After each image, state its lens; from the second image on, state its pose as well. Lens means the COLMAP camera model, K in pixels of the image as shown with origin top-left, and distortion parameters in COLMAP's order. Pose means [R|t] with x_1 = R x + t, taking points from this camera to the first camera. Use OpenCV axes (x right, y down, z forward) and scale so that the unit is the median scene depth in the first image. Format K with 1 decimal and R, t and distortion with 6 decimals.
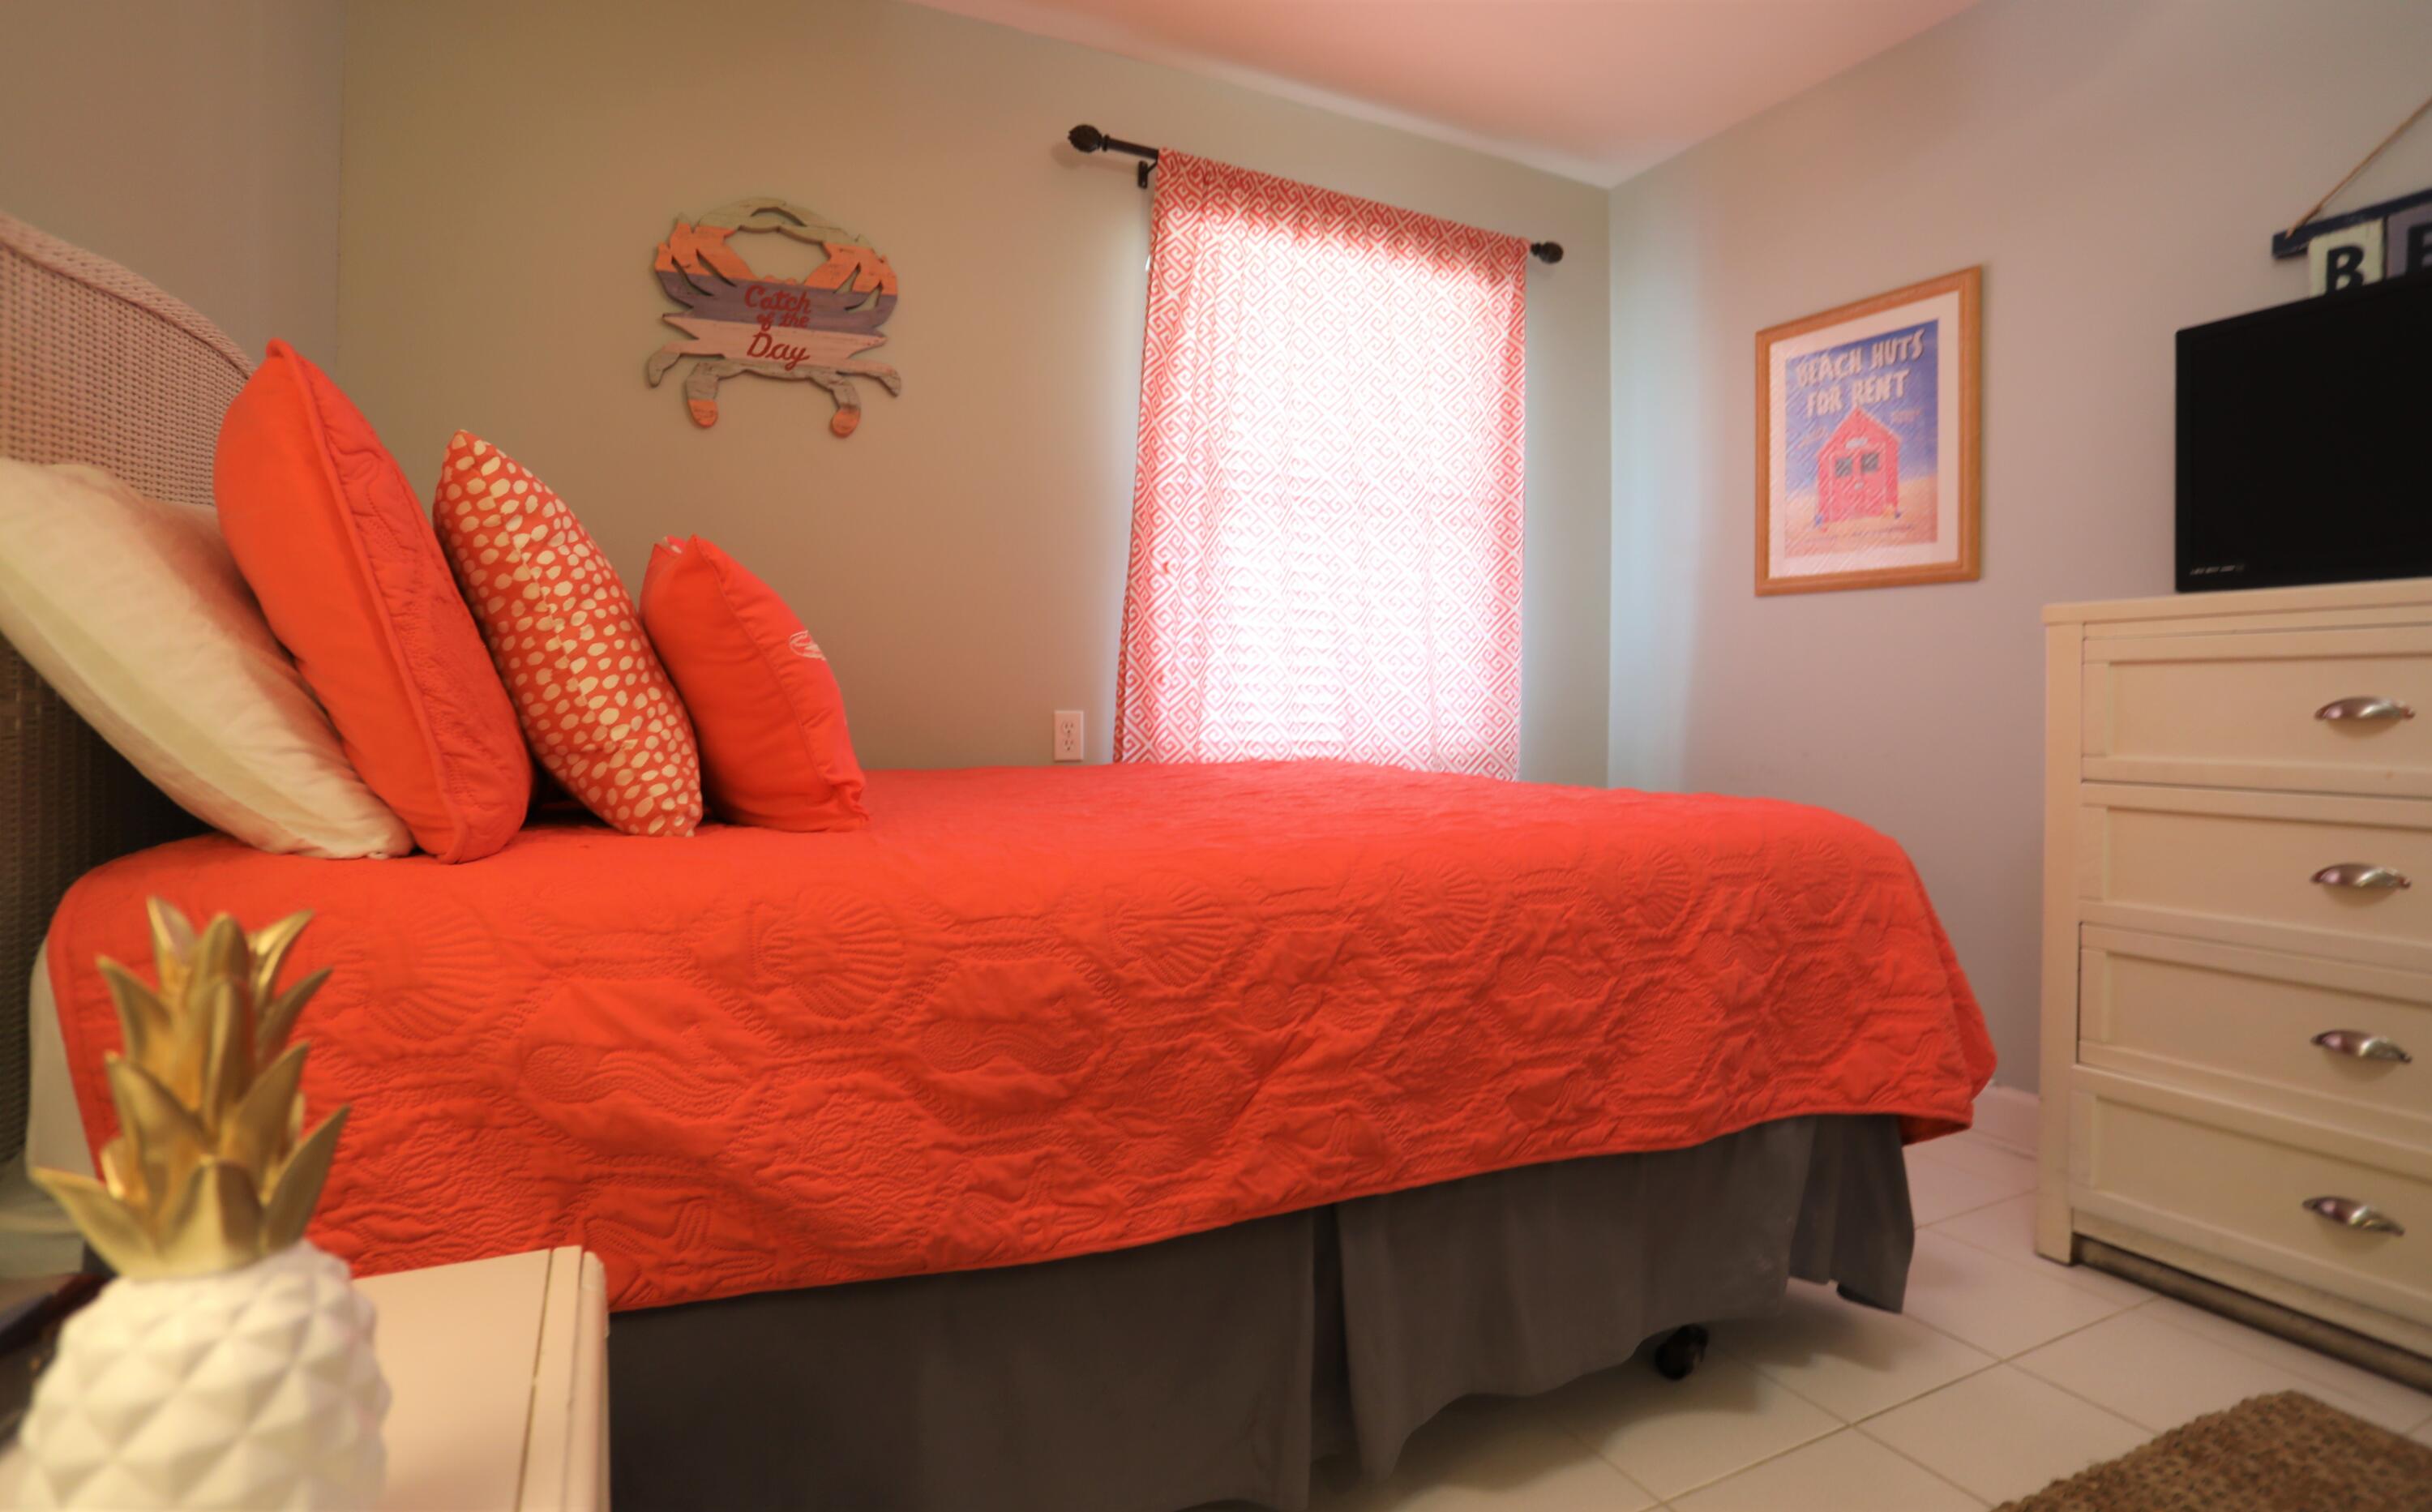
lens RADIAL K [[1200.3, 0, 1216.0], [0, 1200.3, 756.0], [0, 0, 1]] dist [-0.056023, 0.000934]
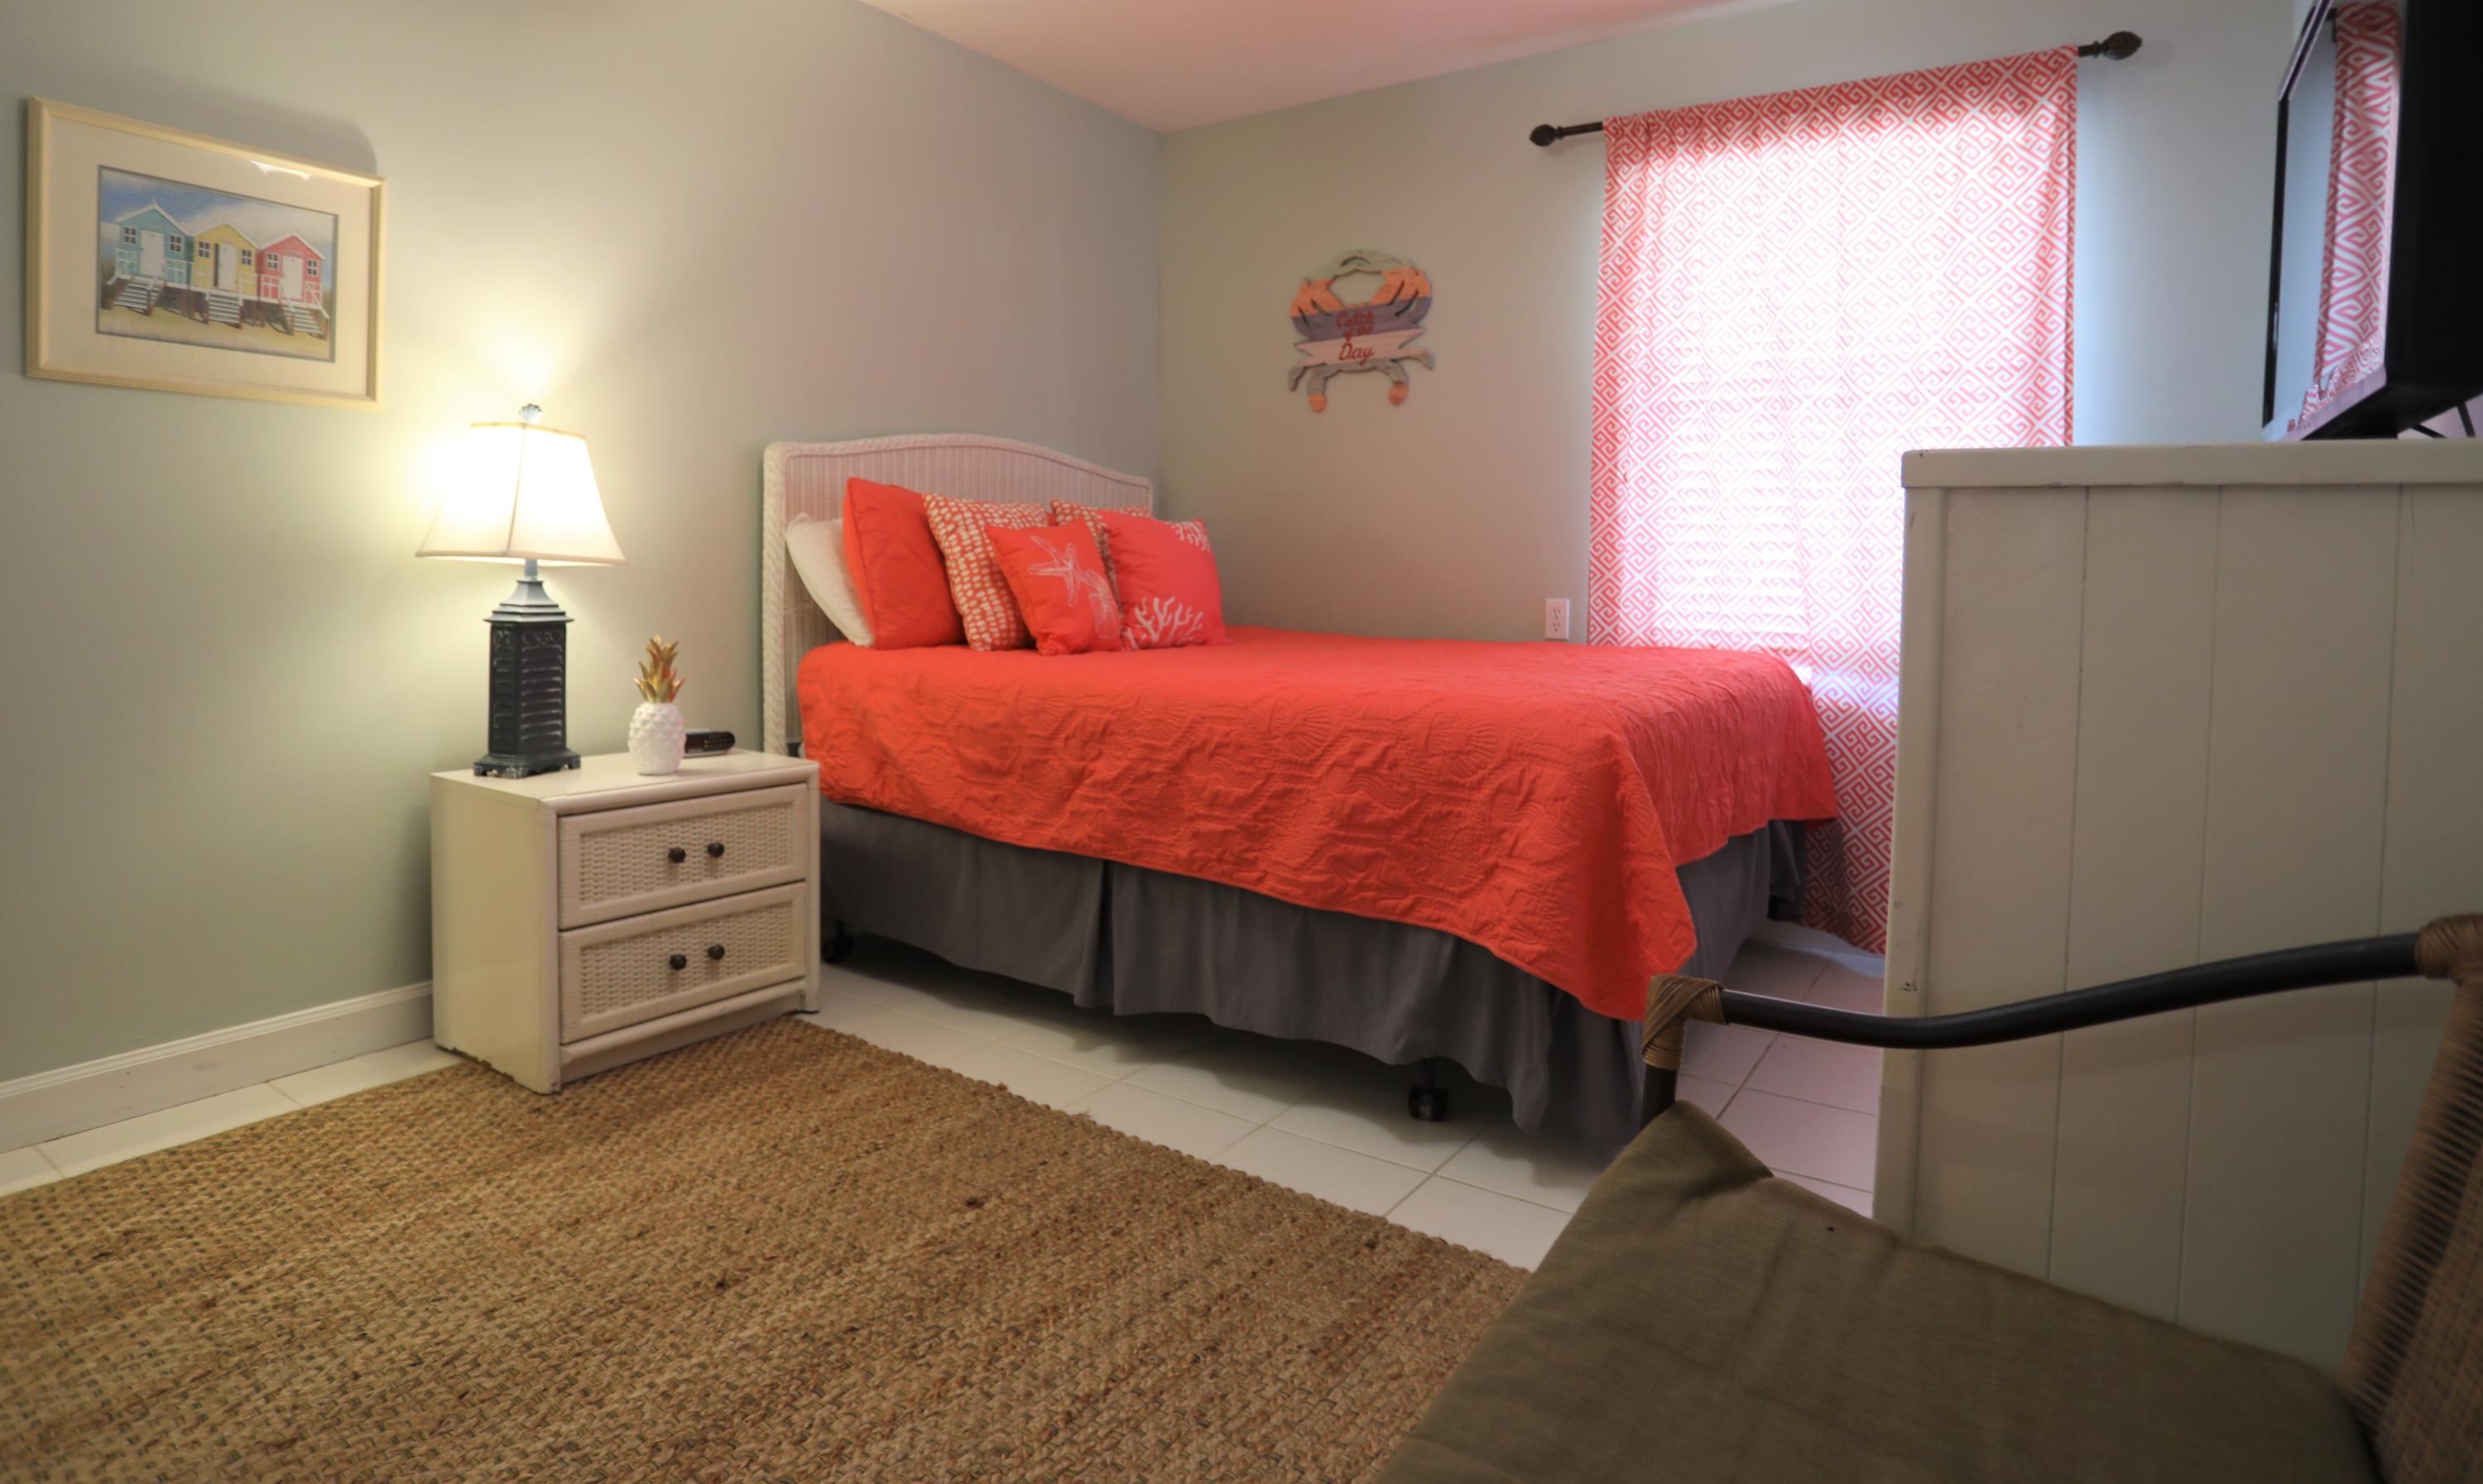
lens RADIAL K [[1289.1, 0, 1243.5], [0, 1289.1, 655.7], [0, 0, 1]] dist [-0.028549, 0.001133]
pose [[0.500320, 0.060829, -0.863701, 1.623504], [-0.042238, 0.998056, 0.045825, -0.049604], [0.864810, 0.013554, 0.501917, 0.112537]]
